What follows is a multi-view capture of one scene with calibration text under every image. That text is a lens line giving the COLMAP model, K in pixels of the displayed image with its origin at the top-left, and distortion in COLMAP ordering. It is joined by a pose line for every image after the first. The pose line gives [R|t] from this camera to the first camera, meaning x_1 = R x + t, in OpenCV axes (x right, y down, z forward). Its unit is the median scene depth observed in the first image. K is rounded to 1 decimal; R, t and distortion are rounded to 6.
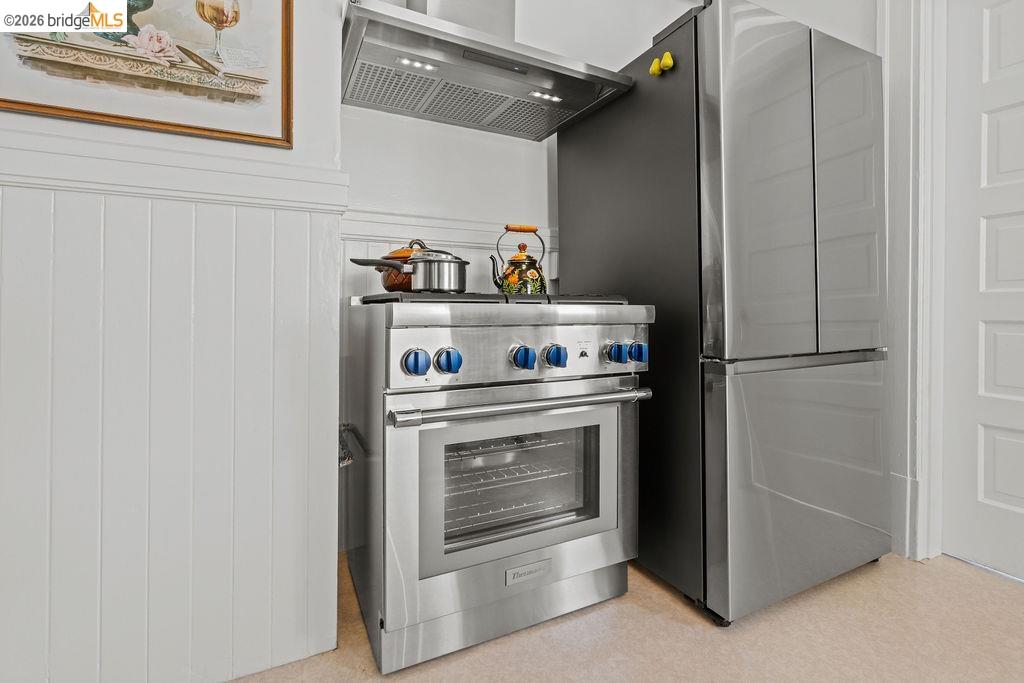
lens RADIAL K [[472.2, 0, 511.2], [0, 472.2, 307.1], [0, 0, 1]] dist [-0.001091, 0.000003]
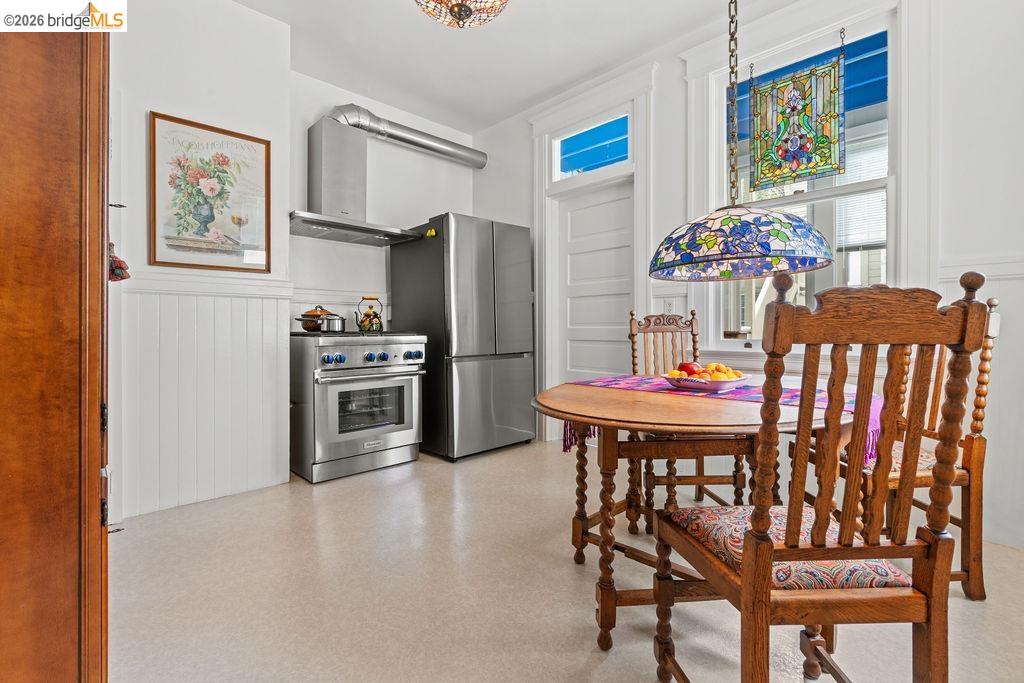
lens RADIAL K [[464.5, 0, 513.1], [0, 464.5, 327.6], [0, 0, 1]] dist [-0.009814, 0.004917]
pose [[0.953870, -0.006796, 0.300144, 0.008964], [0.007186, 0.999974, -0.000195, -0.040551], [-0.300135, 0.002342, 0.953894, -1.358462]]
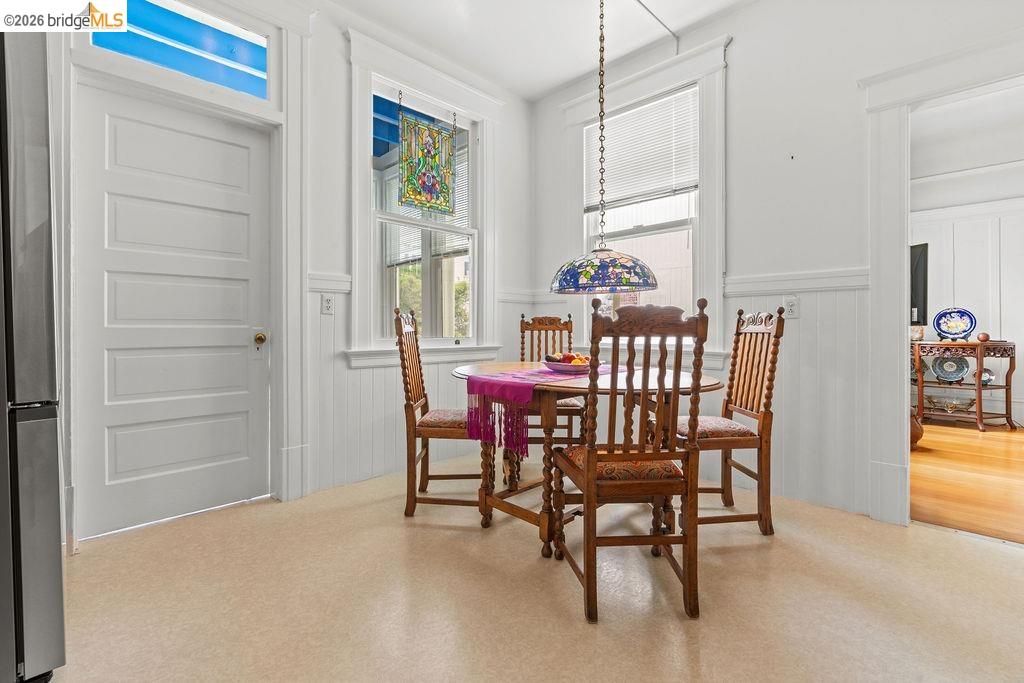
lens RADIAL K [[464.5, 0, 513.1], [0, 464.5, 327.6], [0, 0, 1]] dist [-0.009814, 0.004917]
pose [[-0.312050, -0.002415, 0.950062, -0.670754], [-0.000478, 0.999997, 0.002385, -0.039273], [-0.950065, 0.000290, -0.312051, 0.360498]]
